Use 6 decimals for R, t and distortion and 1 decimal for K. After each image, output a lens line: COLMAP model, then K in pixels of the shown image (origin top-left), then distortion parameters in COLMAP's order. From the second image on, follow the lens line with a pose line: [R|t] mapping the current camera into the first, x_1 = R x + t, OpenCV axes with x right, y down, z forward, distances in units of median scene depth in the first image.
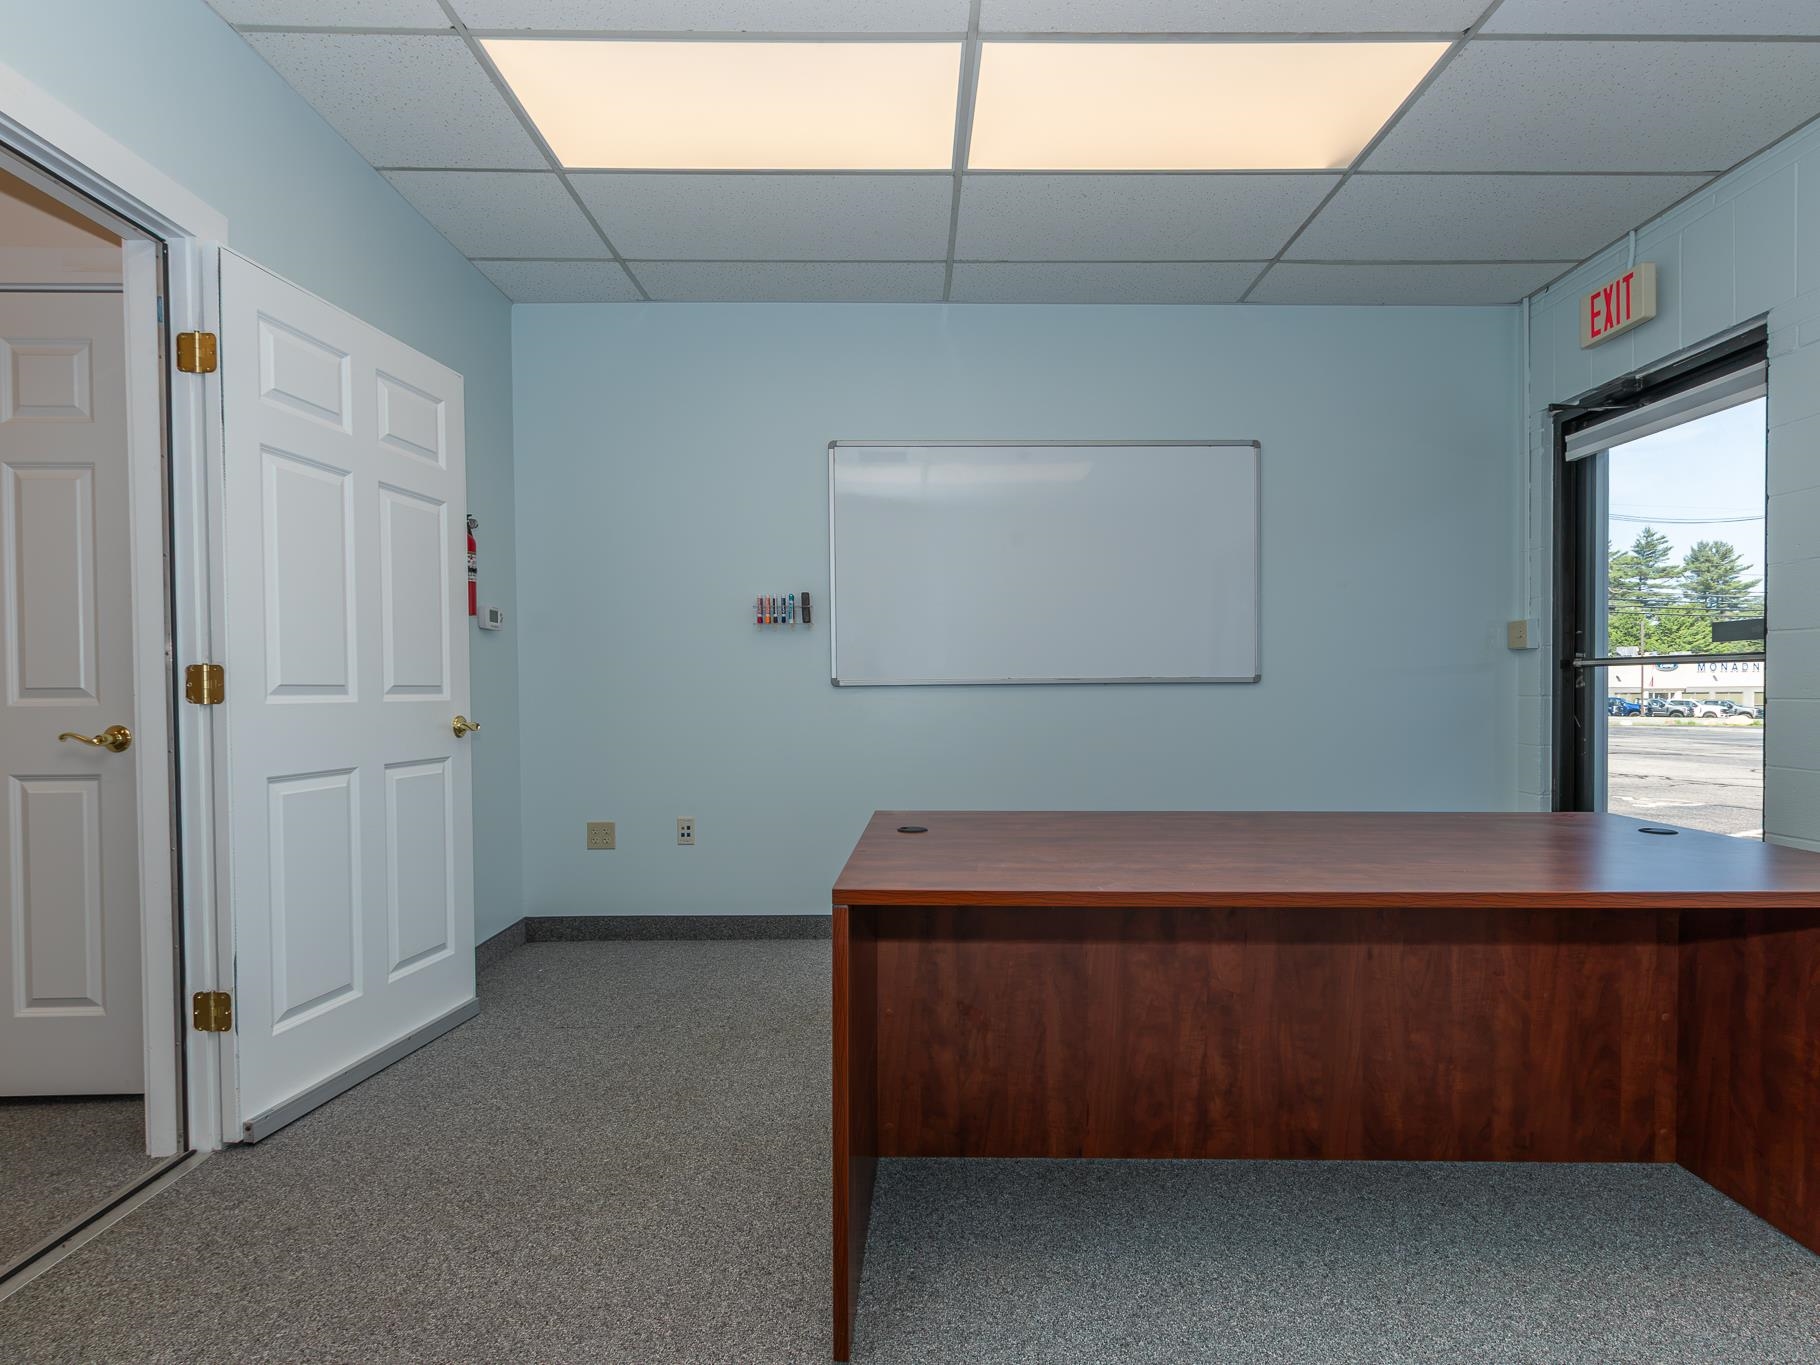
lens RADIAL K [[969.6, 0, 918.8], [0, 969.6, 710.9], [0, 0, 1]] dist [0.008526, -0.000513]
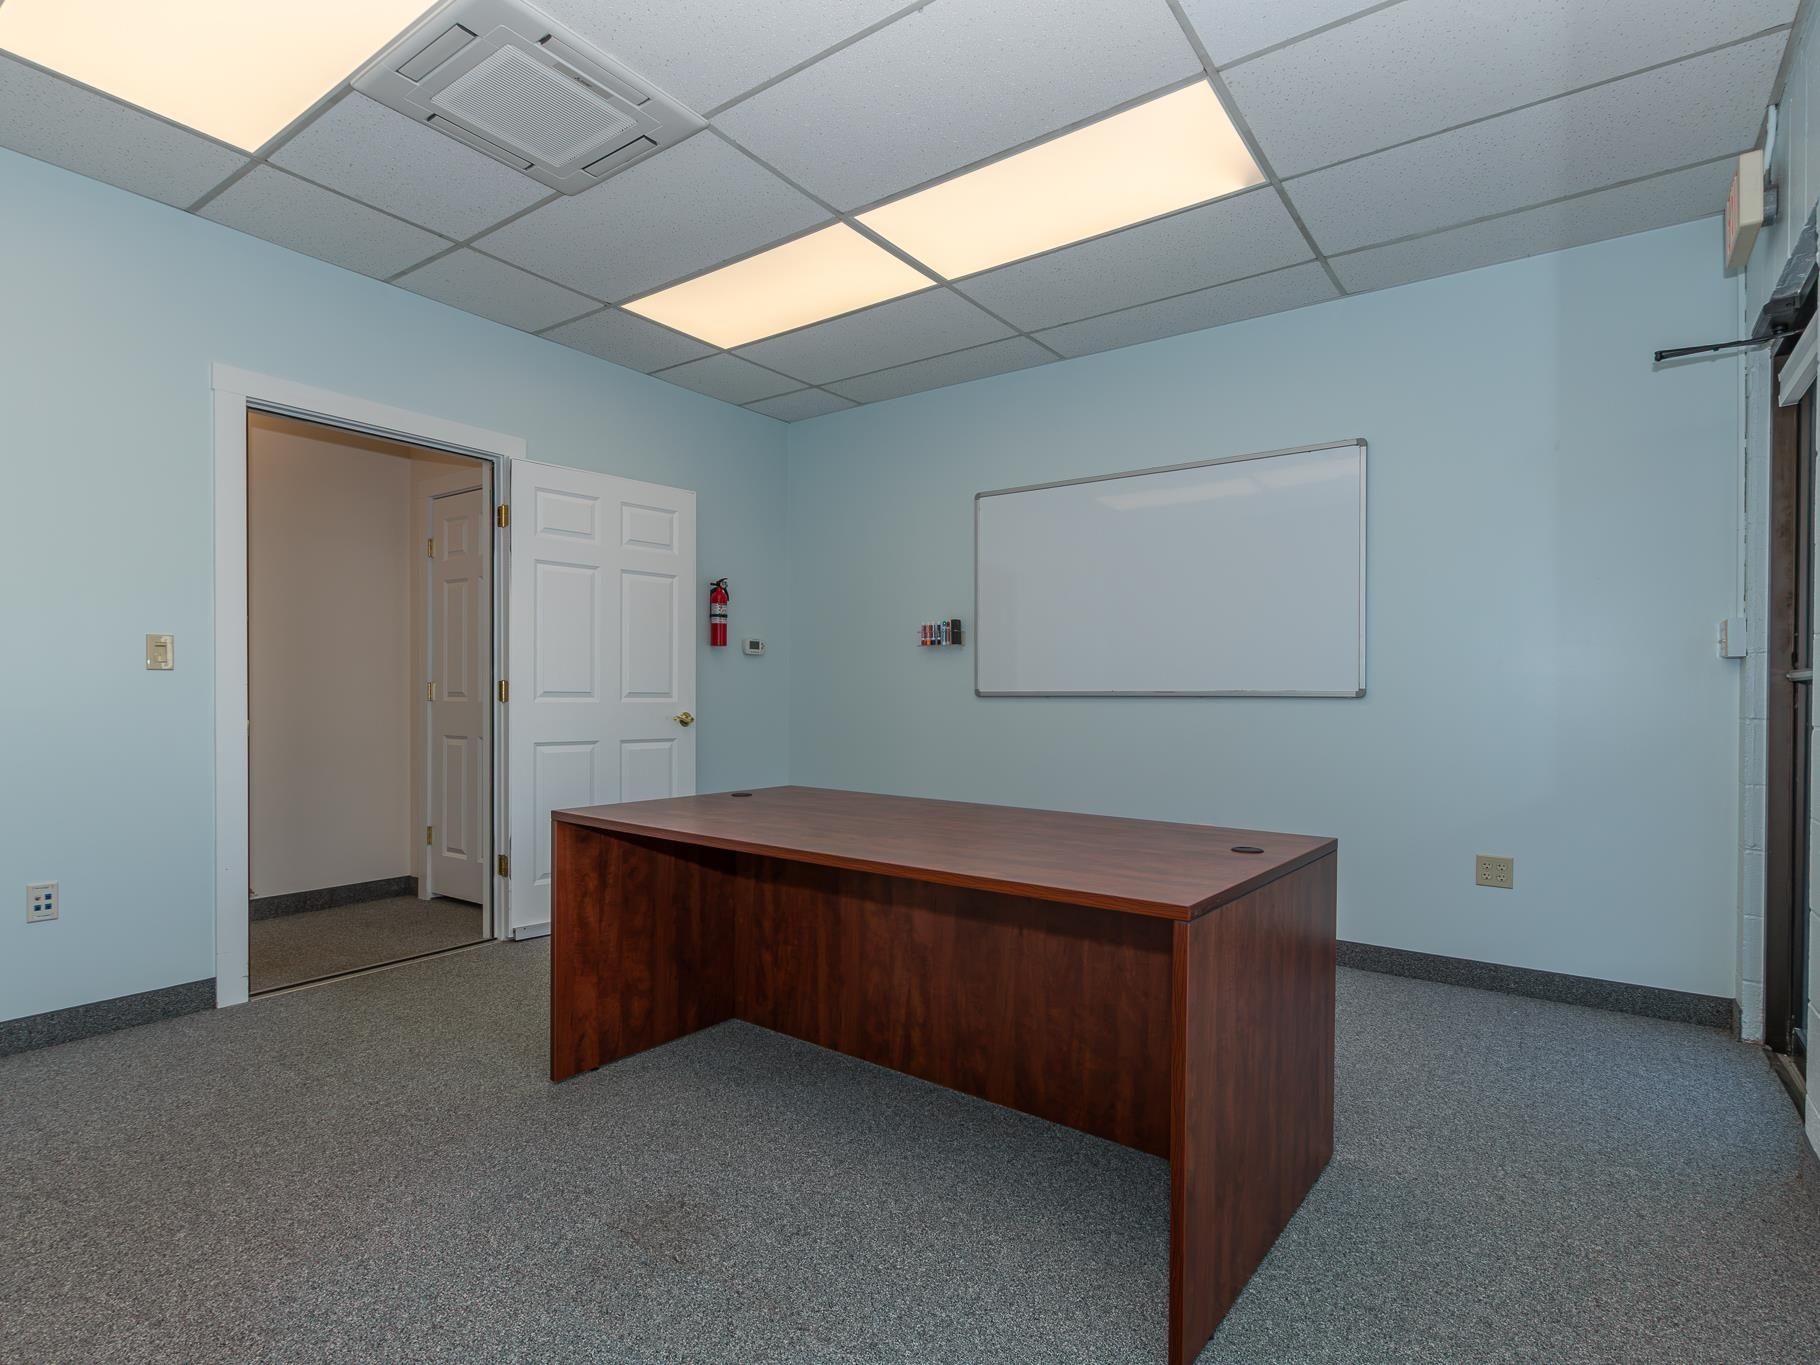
lens RADIAL K [[969.6, 0, 918.8], [0, 969.6, 710.9], [0, 0, 1]] dist [0.008526, -0.000513]
pose [[0.791021, 0.020236, -0.611454, 1.050288], [-0.025485, 0.999675, 0.000115, -0.009791], [0.611258, 0.015492, 0.791280, 0.007081]]
